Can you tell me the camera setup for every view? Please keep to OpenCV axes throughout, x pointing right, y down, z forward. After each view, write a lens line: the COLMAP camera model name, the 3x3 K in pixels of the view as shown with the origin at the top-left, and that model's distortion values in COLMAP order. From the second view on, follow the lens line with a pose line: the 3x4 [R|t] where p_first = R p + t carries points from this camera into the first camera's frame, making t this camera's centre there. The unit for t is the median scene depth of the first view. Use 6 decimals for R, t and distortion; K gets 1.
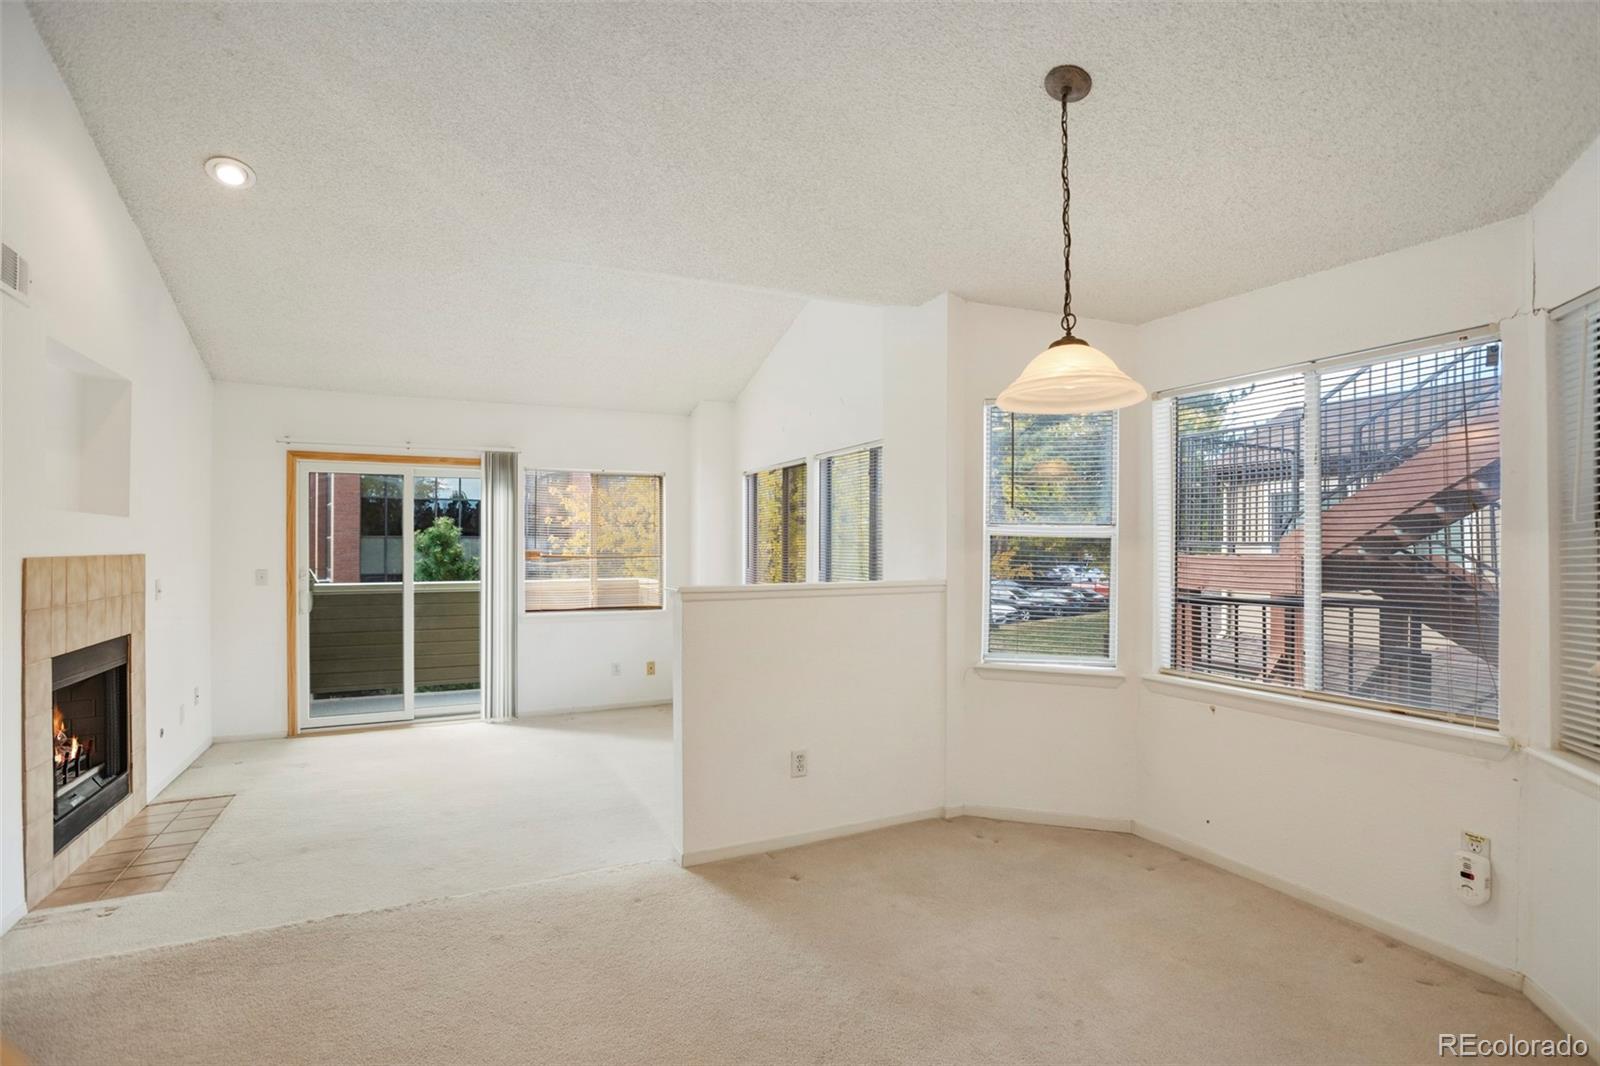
lens RADIAL K [[746.1, 0, 796.7], [0, 746.1, 536.5], [0, 0, 1]] dist [-0.034722, 0.000306]
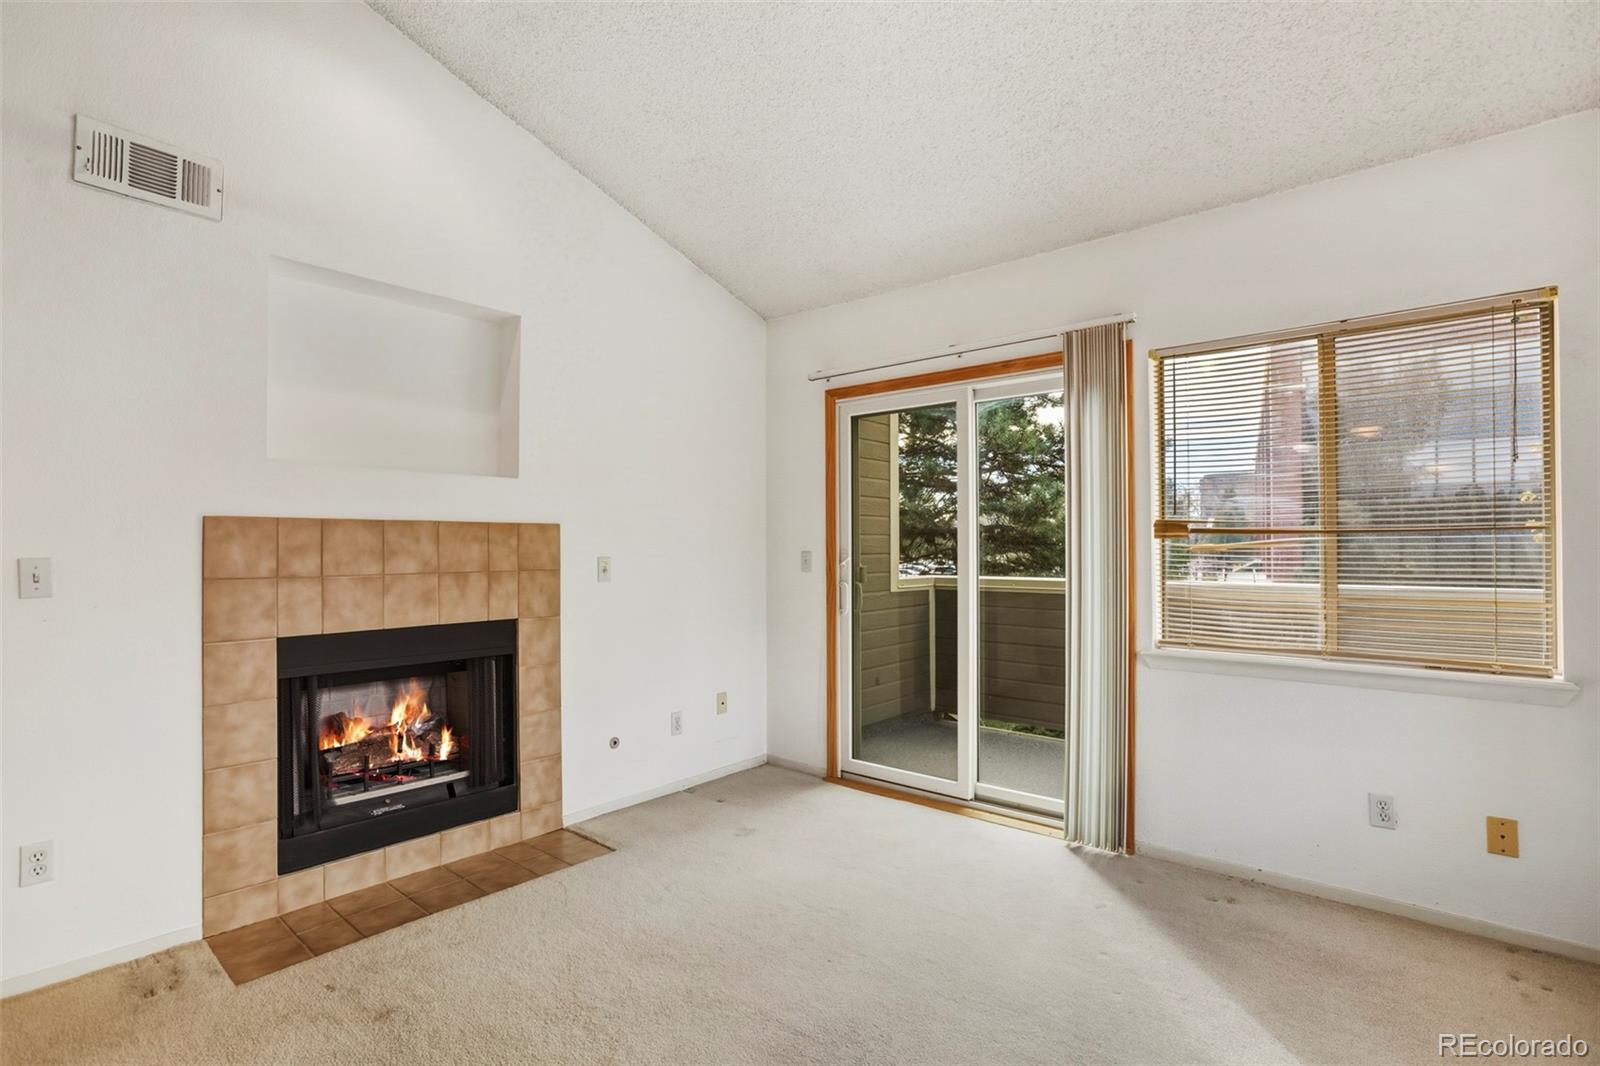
lens RADIAL K [[777.4, 0, 809.8], [0, 777.4, 534.5], [0, 0, 1]] dist [-0.055967, 0.017380]
pose [[0.397438, -0.011366, -0.917559, 0.014057], [0.010352, 0.999915, -0.007902, 0.034159], [0.917571, -0.006358, 0.397522, 0.669667]]
